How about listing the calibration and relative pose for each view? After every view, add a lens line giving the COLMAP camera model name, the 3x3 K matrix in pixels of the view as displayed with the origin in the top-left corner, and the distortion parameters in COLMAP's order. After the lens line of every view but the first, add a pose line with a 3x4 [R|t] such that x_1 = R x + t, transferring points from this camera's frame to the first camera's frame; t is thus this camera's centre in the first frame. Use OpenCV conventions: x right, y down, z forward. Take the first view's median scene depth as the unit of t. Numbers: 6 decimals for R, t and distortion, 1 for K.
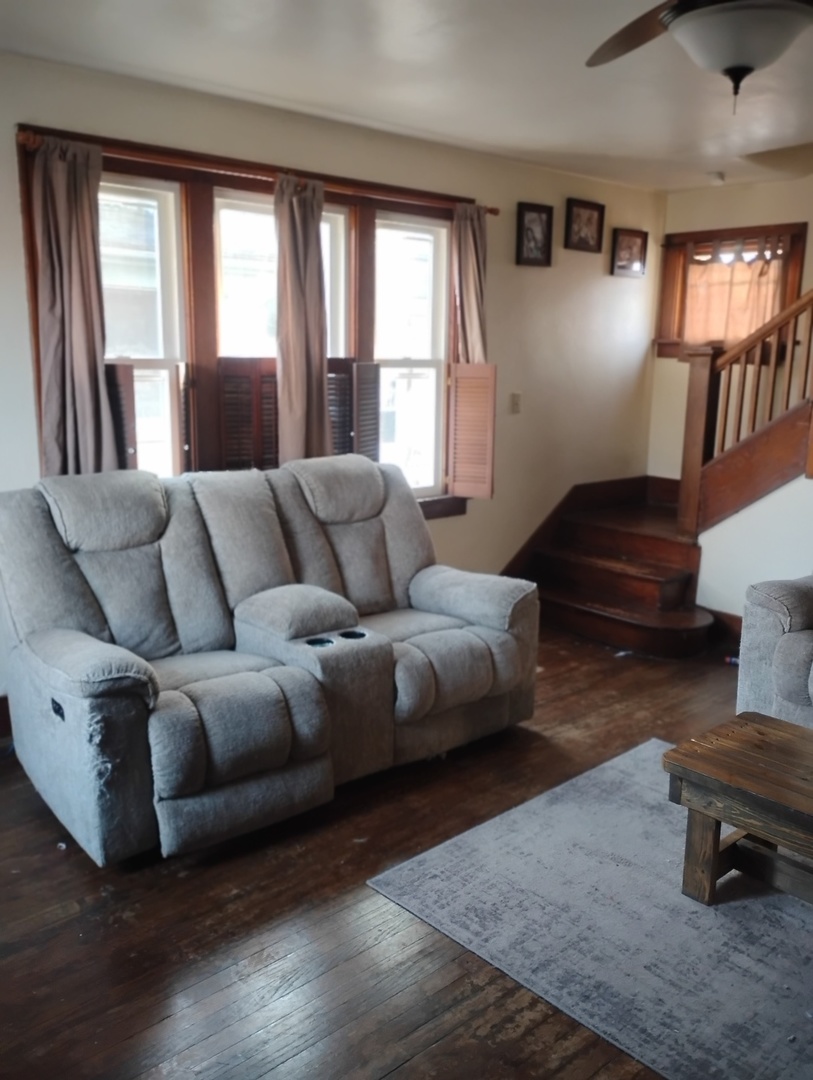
lens RADIAL K [[903.4, 0, 407.7], [0, 903.4, 542.2], [0, 0, 1]] dist [0.065563, -0.083426]
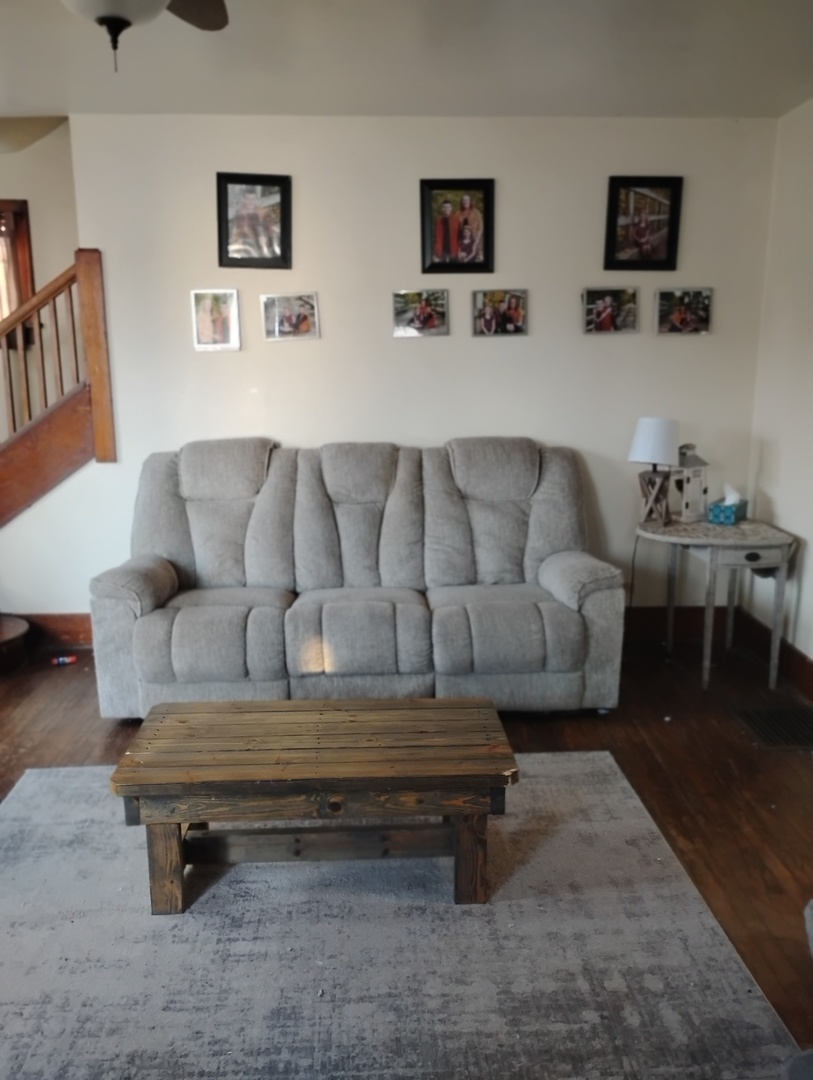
lens RADIAL K [[903.4, 0, 400.3], [0, 903.4, 539.2], [0, 0, 1]] dist [0.065563, -0.083426]
pose [[0.651947, -0.183352, 0.735763, -0.155724], [0.172802, 0.980718, 0.091278, -0.035521], [-0.738312, 0.067633, 0.671059, 0.160651]]
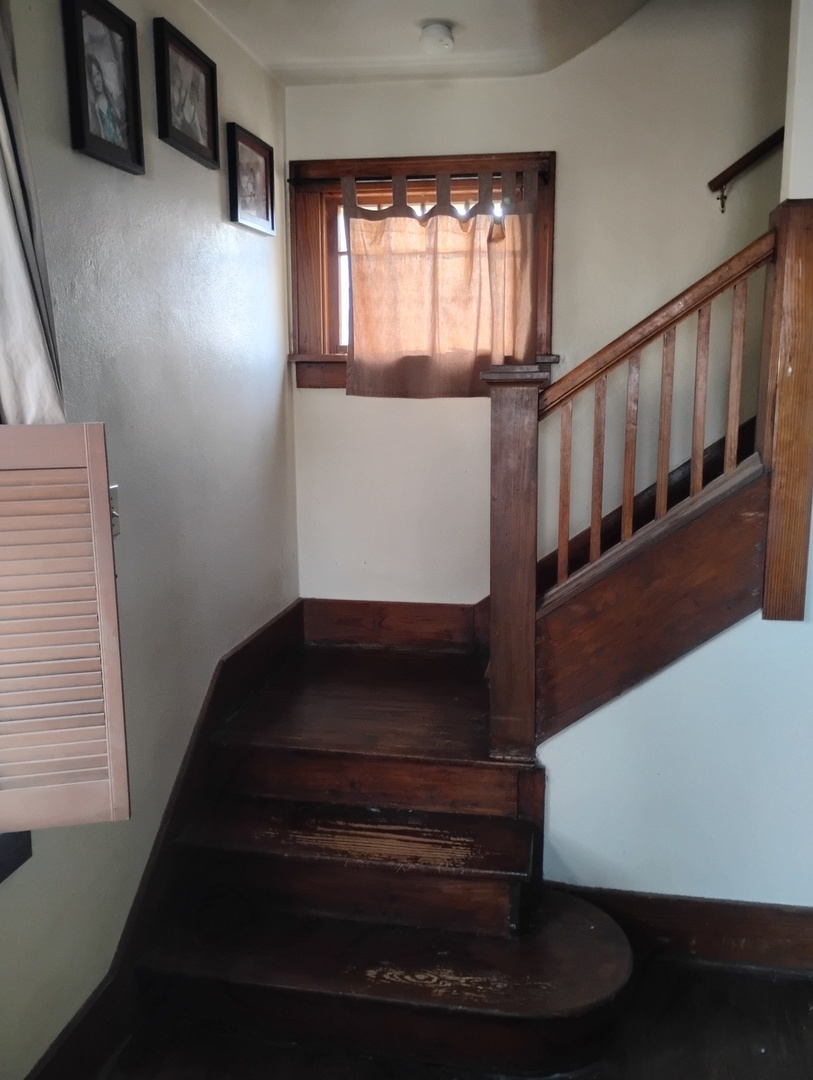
lens RADIAL K [[903.4, 0, 403.7], [0, 903.4, 530.8], [0, 0, 1]] dist [0.065563, -0.083426]
pose [[0.789405, -0.122667, 0.601492, -0.032311], [0.144214, 0.989467, 0.012522, -0.257853], [-0.596692, 0.076859, 0.798781, 1.192493]]
